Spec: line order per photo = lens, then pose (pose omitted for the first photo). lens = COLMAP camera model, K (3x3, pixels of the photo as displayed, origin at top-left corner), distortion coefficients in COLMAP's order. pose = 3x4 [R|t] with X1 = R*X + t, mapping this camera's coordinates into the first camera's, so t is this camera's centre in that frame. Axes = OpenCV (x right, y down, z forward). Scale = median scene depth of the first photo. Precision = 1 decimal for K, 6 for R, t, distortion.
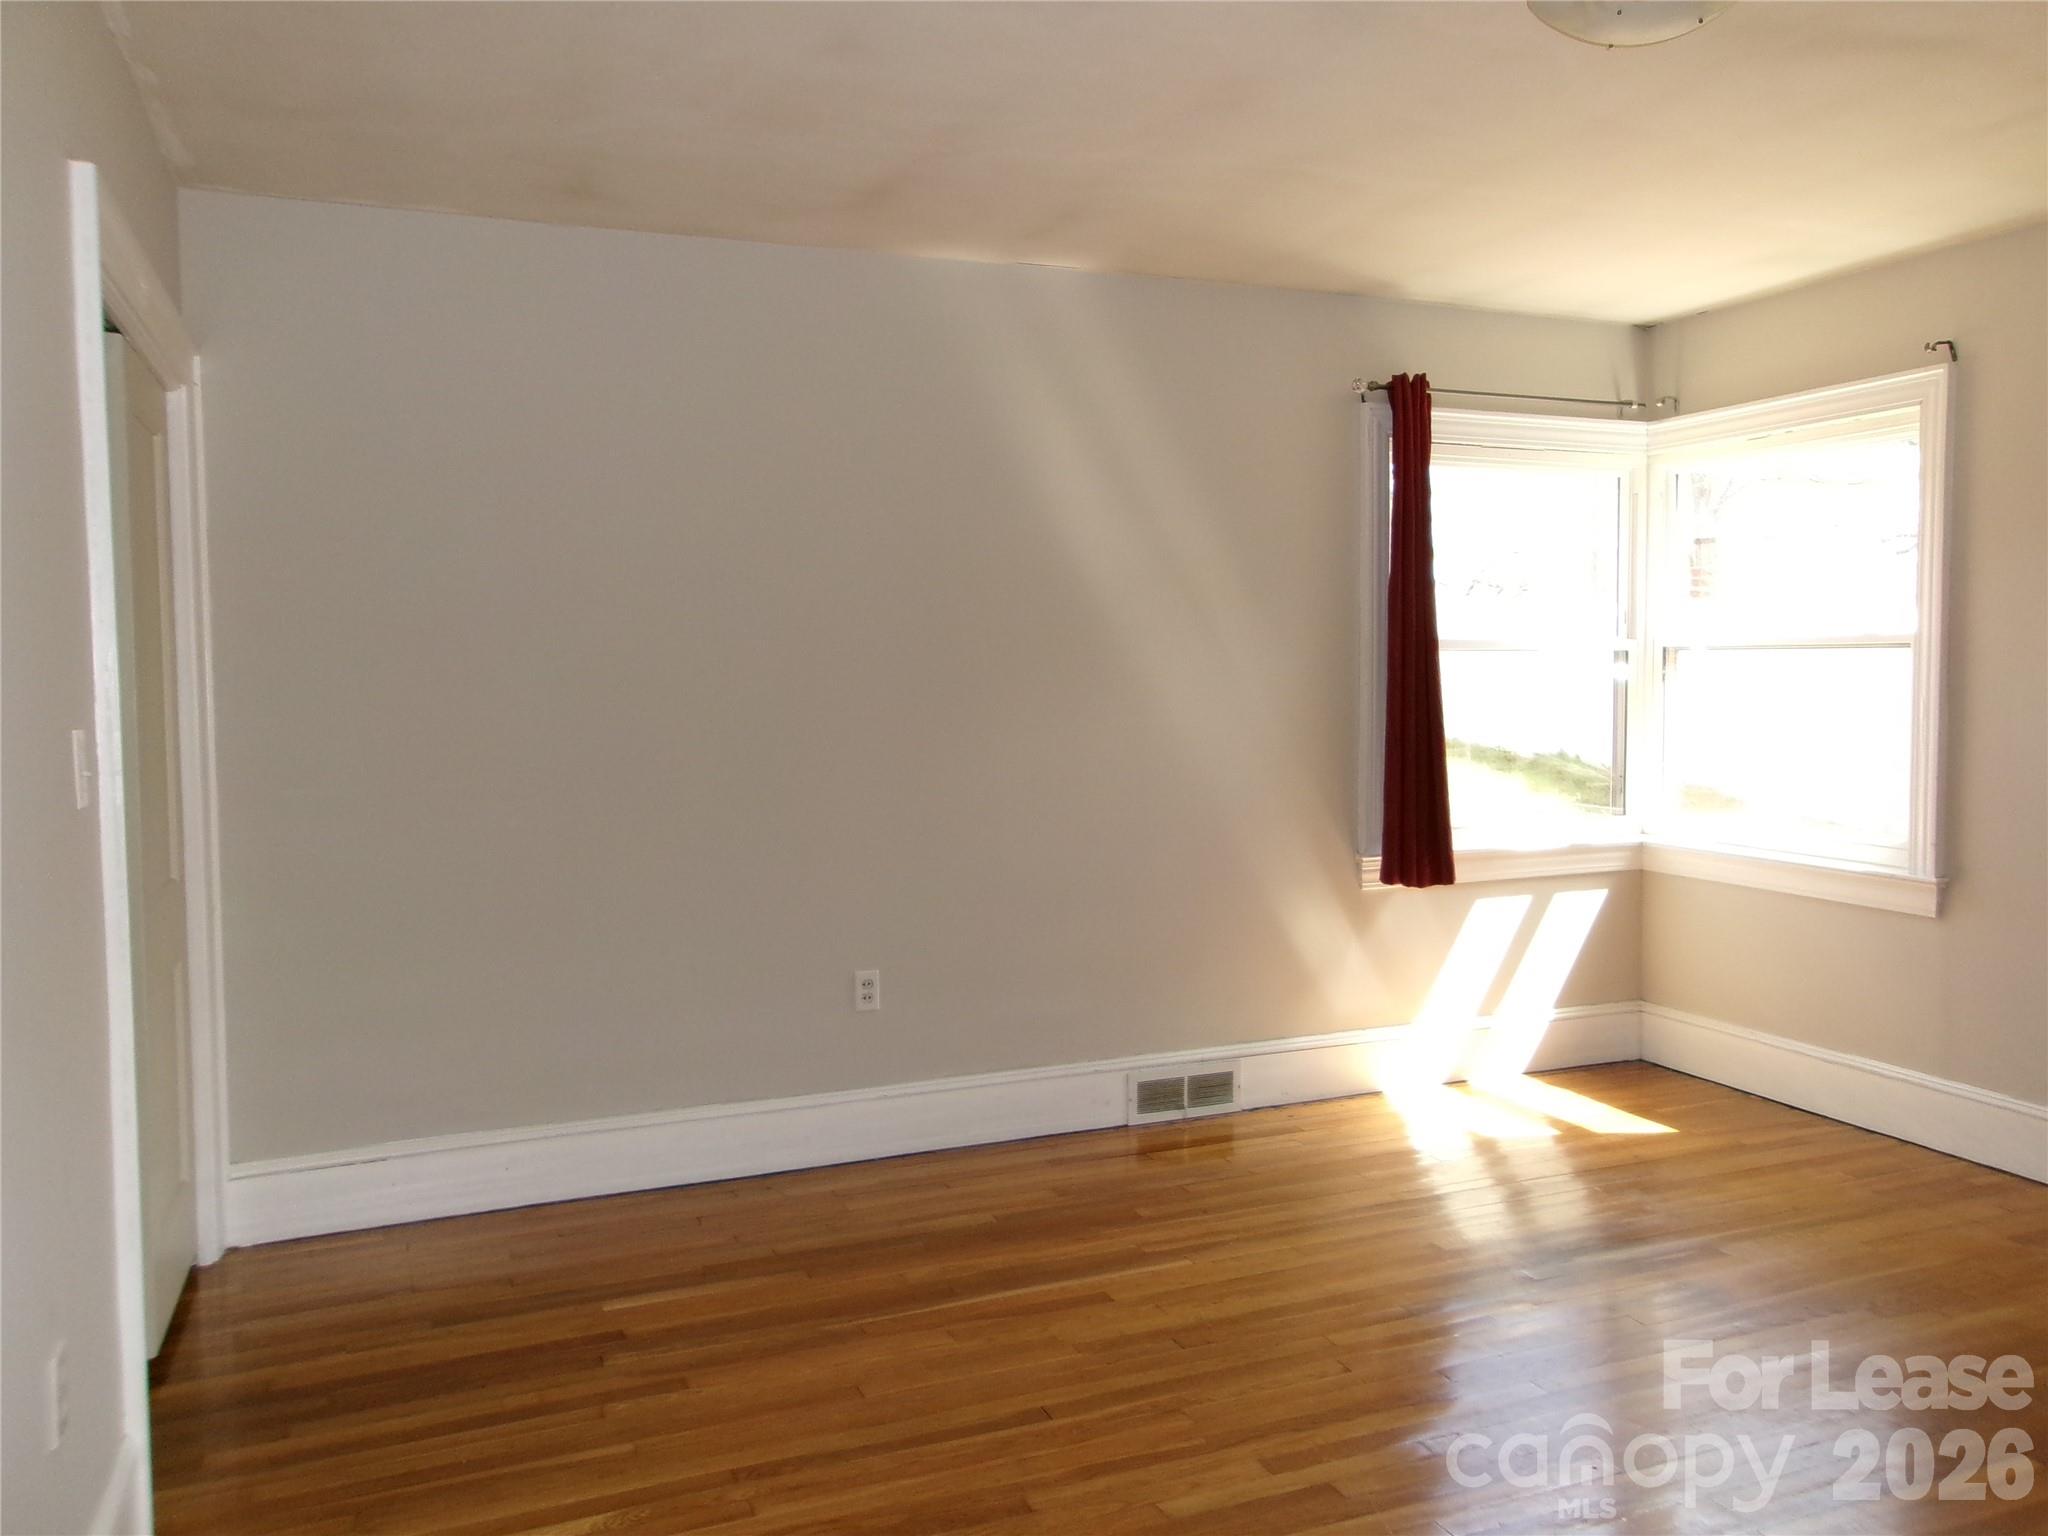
lens RADIAL K [[1615.0, 0, 1024.0], [0, 1615.0, 768.0], [0, 0, 1]] dist [-0.007525, -0.004618]
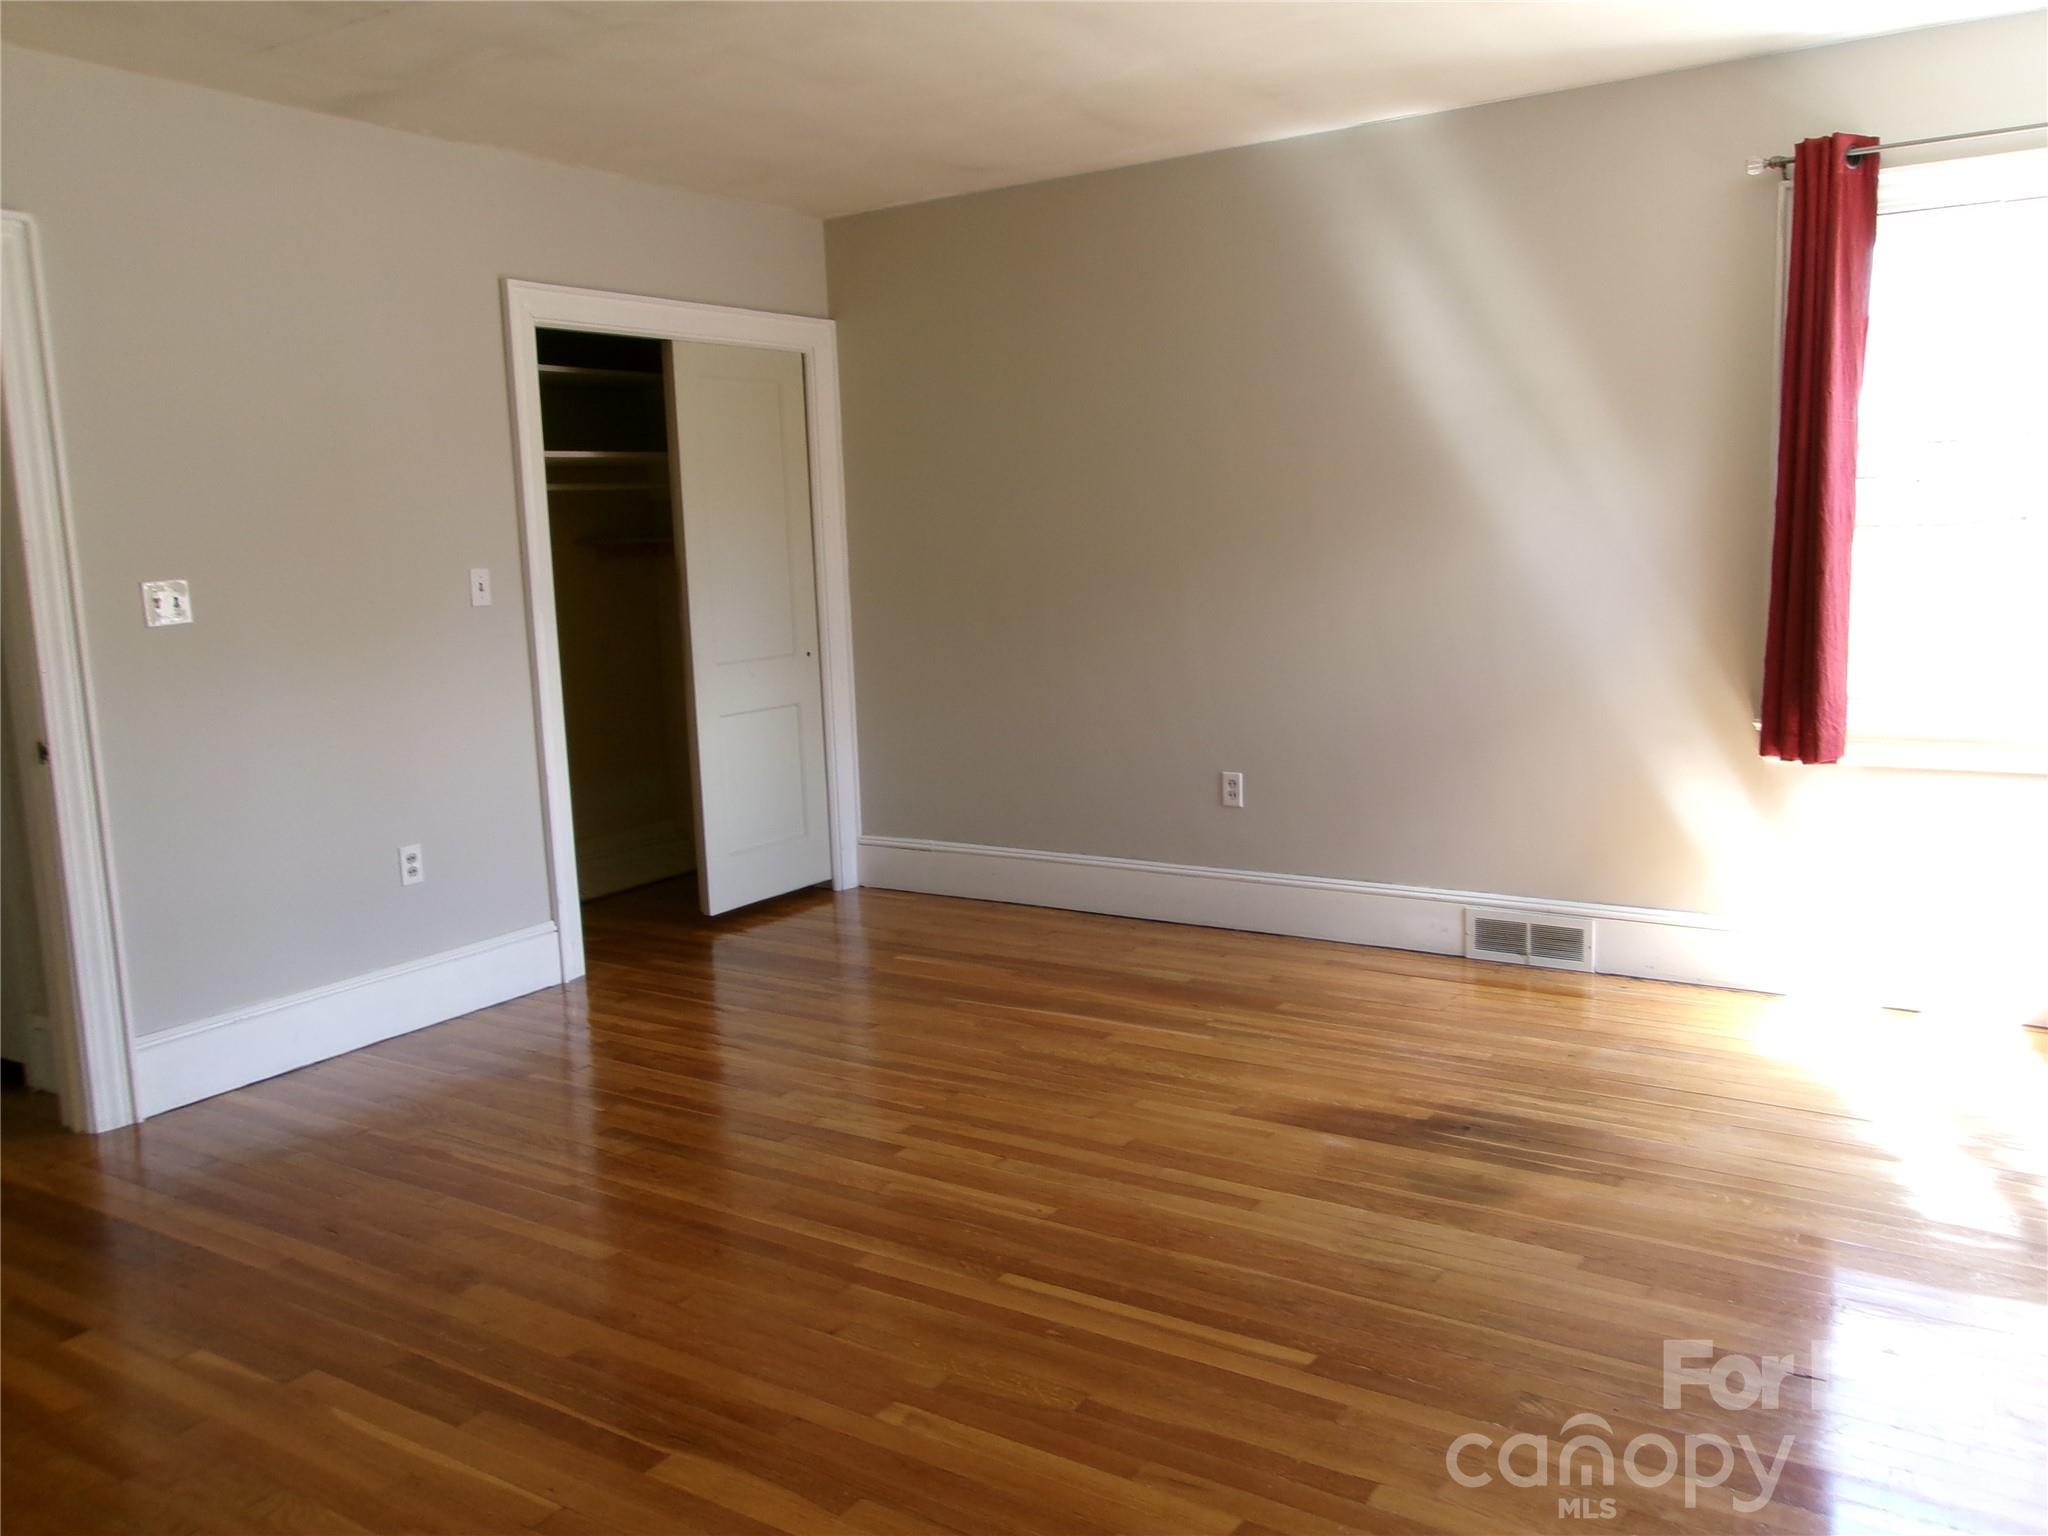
lens RADIAL K [[1594.1, 0, 1024.0], [0, 1594.1, 768.0], [0, 0, 1]] dist [0.004183, 0.002580]
pose [[0.565463, 0.117149, -0.816411, 0.771202], [-0.023151, 0.991726, 0.126270, -0.022172], [0.824449, -0.052500, 0.563496, 0.211484]]
